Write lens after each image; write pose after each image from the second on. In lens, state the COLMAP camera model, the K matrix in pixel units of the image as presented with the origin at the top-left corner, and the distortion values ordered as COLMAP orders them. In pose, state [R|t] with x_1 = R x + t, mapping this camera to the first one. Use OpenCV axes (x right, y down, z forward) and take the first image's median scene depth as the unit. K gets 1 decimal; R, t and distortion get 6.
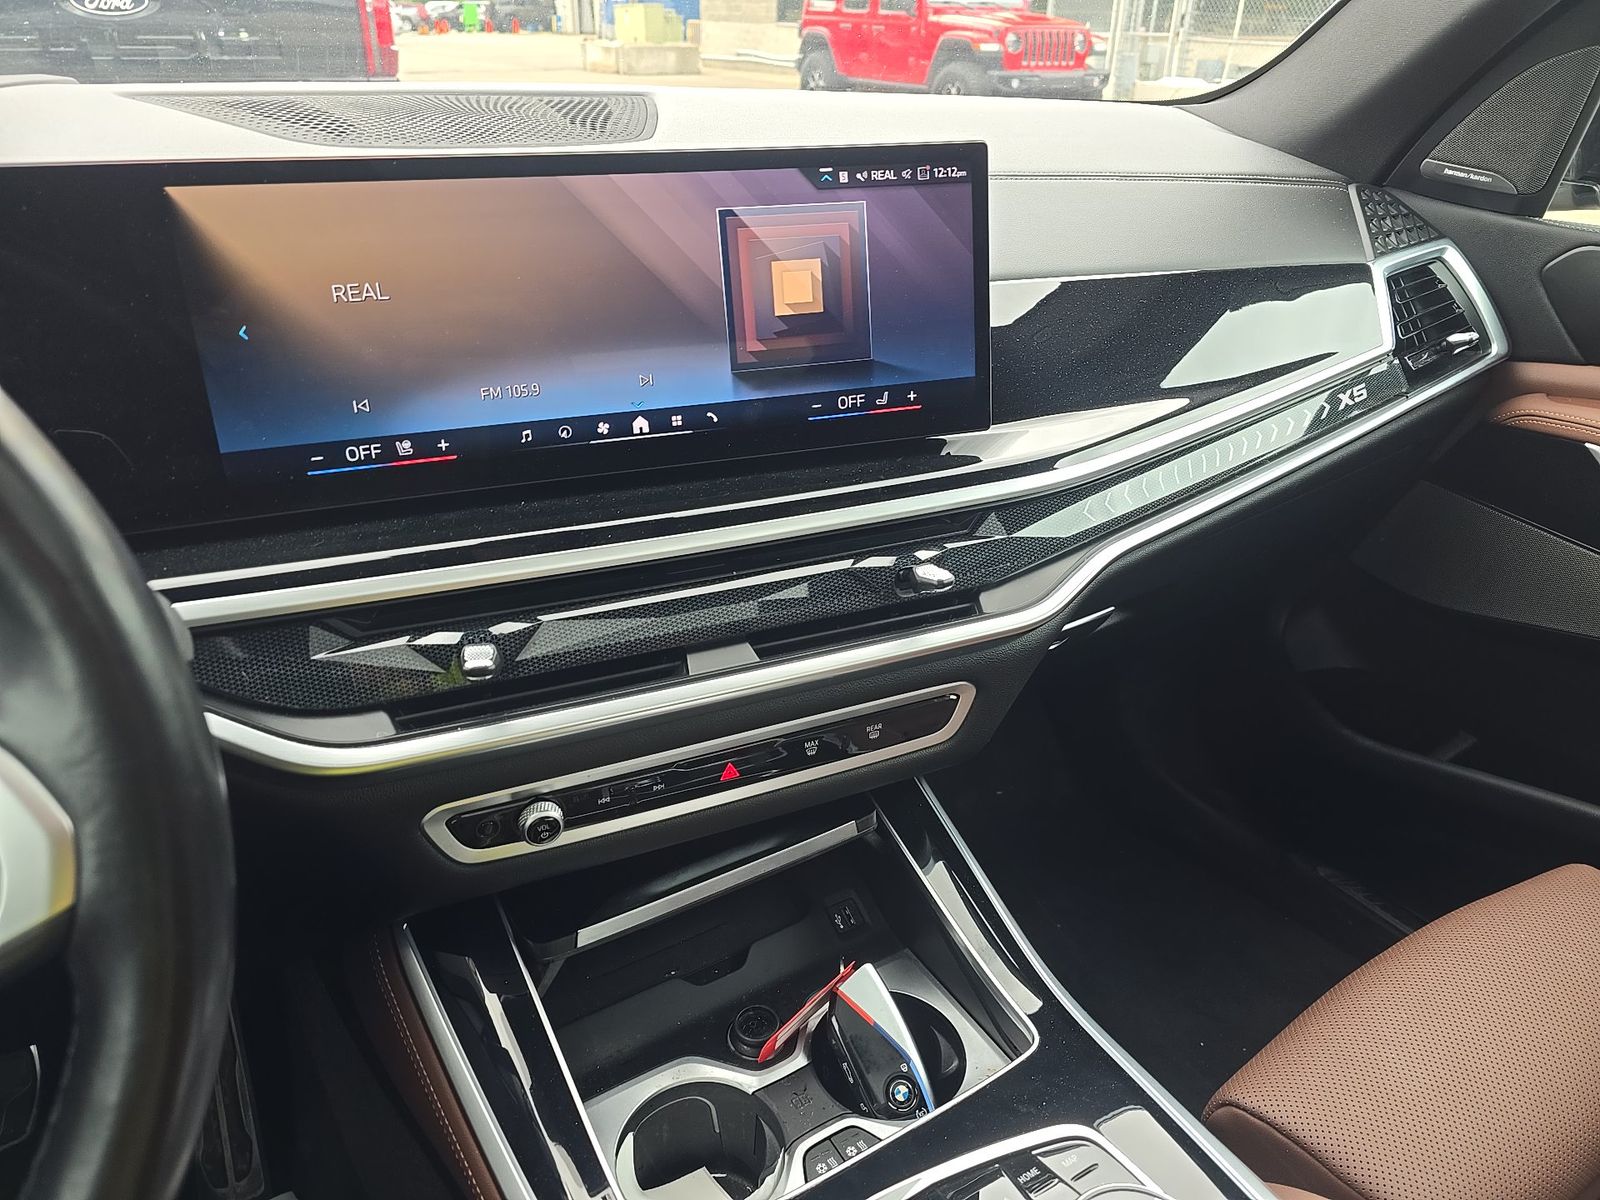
lens RADIAL K [[1143.2, 0, 792.5], [0, 1143.2, 600.3], [0, 0, 1]] dist [0.046561, -0.047920]
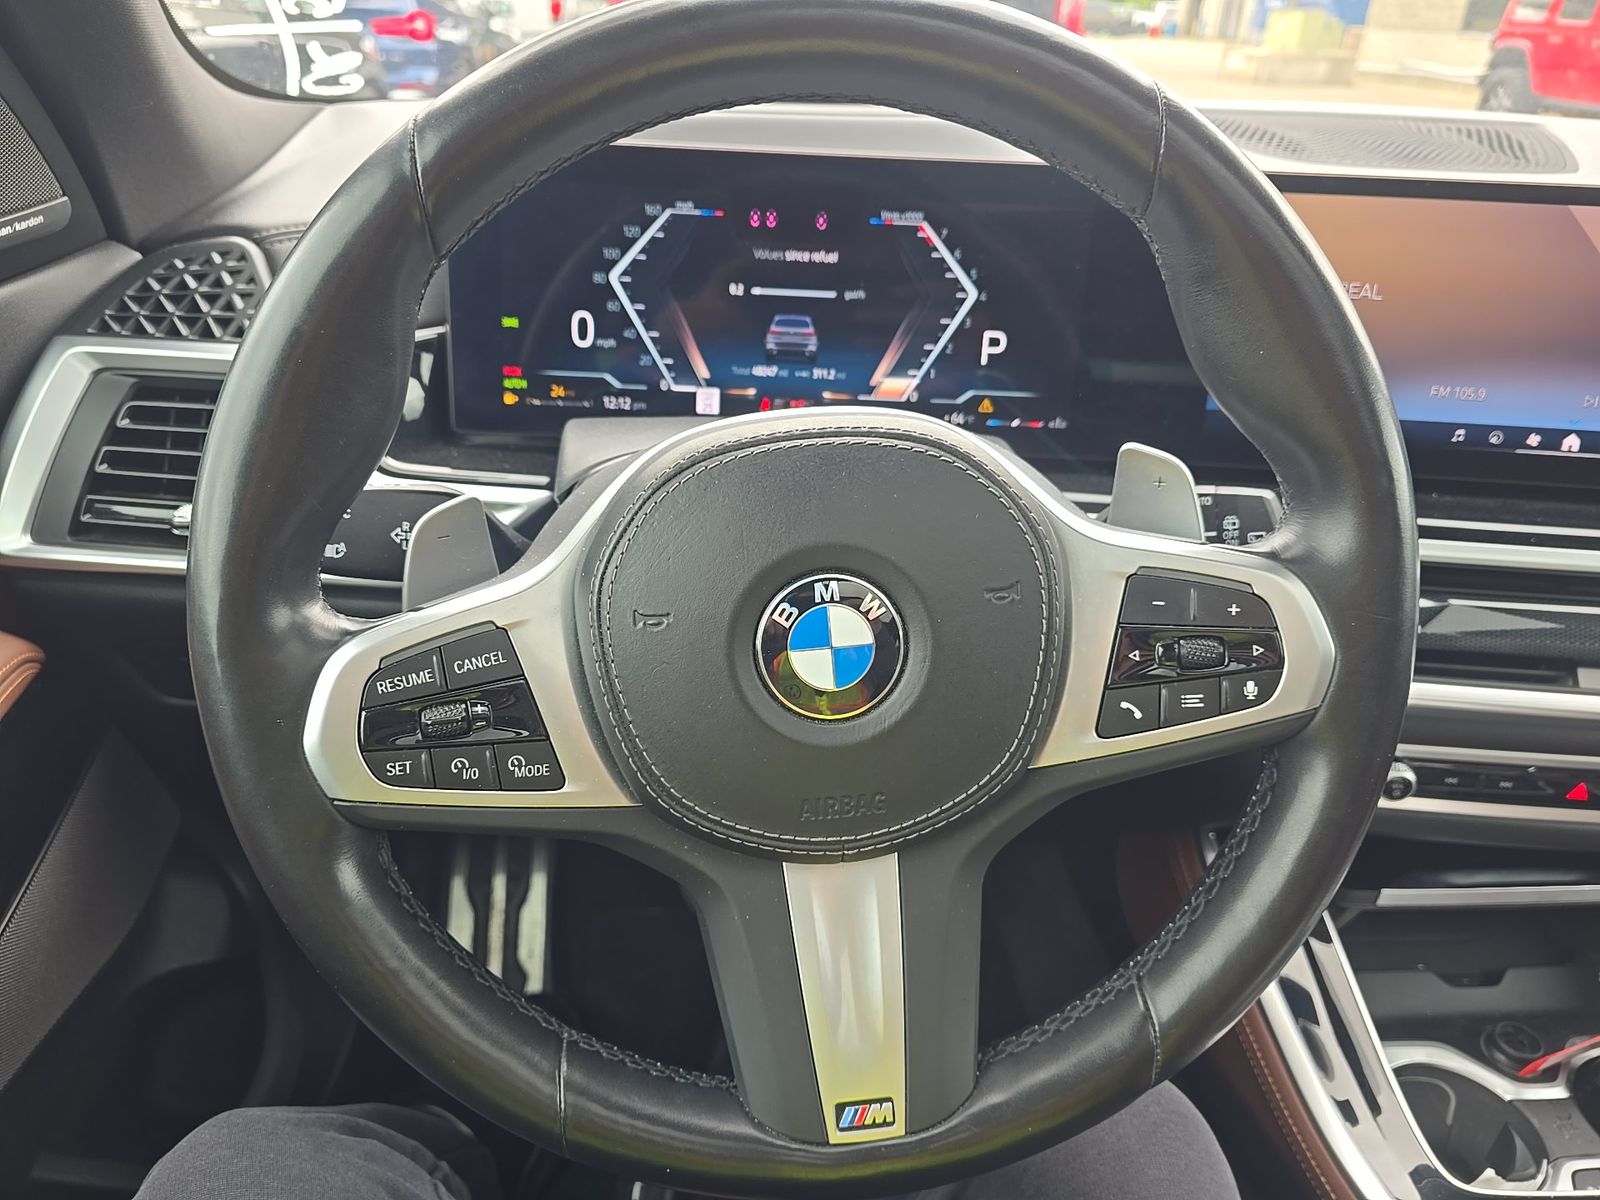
lens RADIAL K [[1143.2, 0, 792.5], [0, 1143.2, 600.3], [0, 0, 1]] dist [0.046561, -0.047920]
pose [[0.880130, 0.223502, -0.418829, -0.283759], [-0.225527, 0.973179, 0.045400, 0.097976], [0.417742, 0.054499, 0.906930, -0.240877]]
